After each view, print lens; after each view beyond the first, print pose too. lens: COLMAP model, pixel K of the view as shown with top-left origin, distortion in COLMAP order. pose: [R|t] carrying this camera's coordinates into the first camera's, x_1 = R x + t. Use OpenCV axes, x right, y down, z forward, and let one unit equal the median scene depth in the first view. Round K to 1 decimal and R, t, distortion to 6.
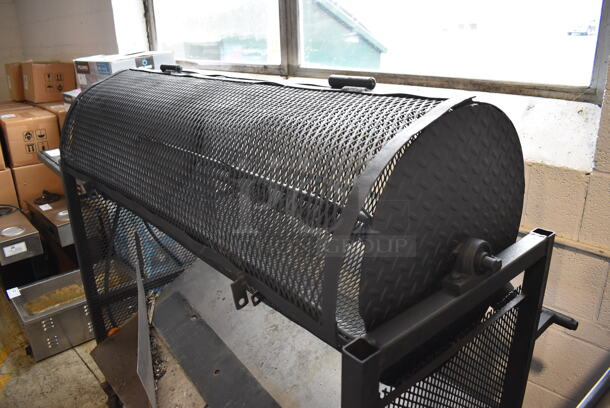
lens RADIAL K [[471.1, 0, 305.0], [0, 471.1, 204.0], [0, 0, 1]] dist [-0.095289, 0.006254]
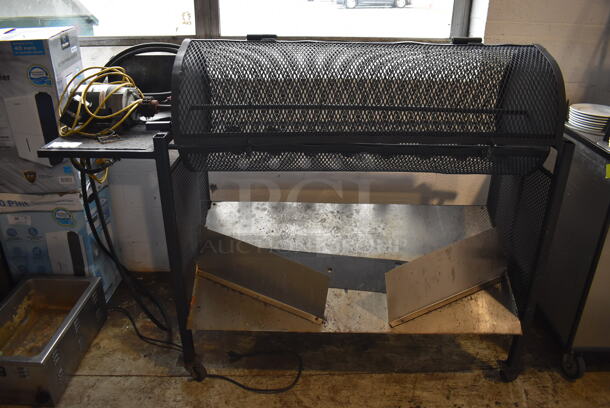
lens RADIAL K [[471.1, 0, 305.0], [0, 471.1, 204.0], [0, 0, 1]] dist [-0.095289, 0.006254]
pose [[0.674214, -0.282345, 0.682434, -1.117063], [0.237282, 0.957859, 0.161874, -0.046892], [-0.699380, 0.052791, 0.712798, 0.095282]]
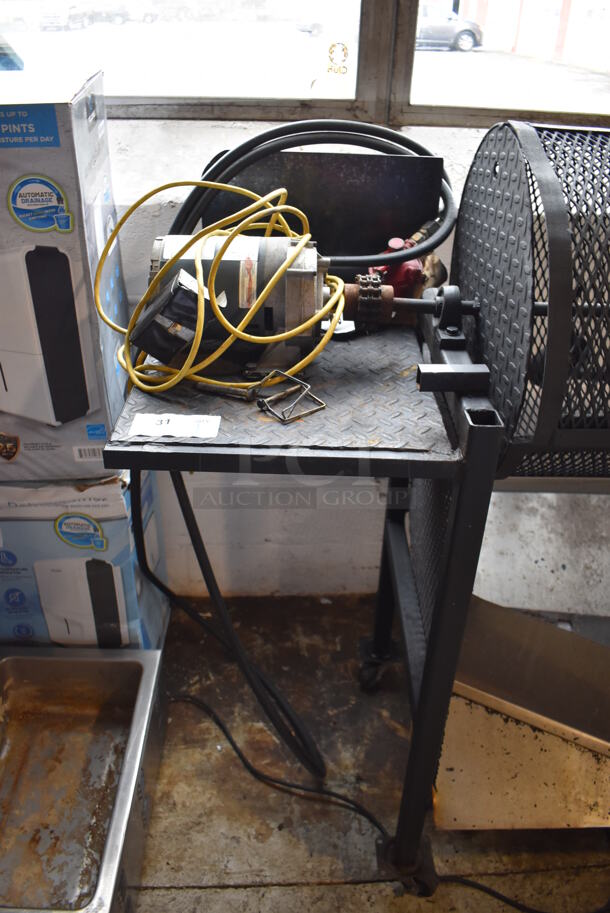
lens RADIAL K [[705.1, 0, 305.2], [0, 705.1, 458.9], [0, 0, 1]] dist [-0.095289, 0.006254]
pose [[0.664541, -0.372377, 0.647859, -1.031292], [0.226213, 0.926558, 0.300530, -0.271167], [-0.712189, -0.053160, 0.699972, 0.795363]]
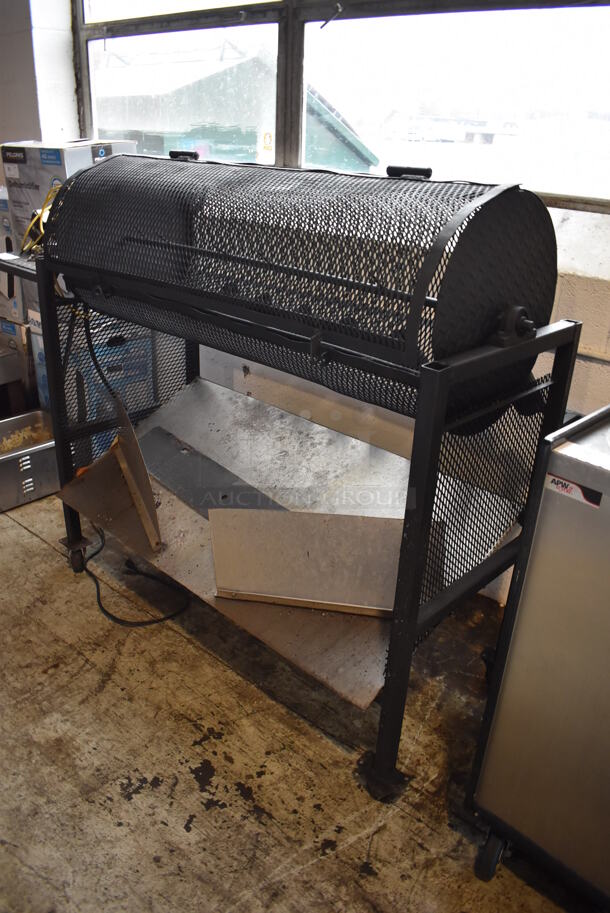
lens RADIAL K [[705.1, 0, 305.2], [0, 705.1, 458.9], [0, 0, 1]] dist [-0.095289, 0.006254]
pose [[0.993706, 0.015112, 0.110997, -0.191468], [-0.024532, 0.996163, 0.084005, 0.171638], [-0.109302, -0.086199, 0.990264, -0.390432]]
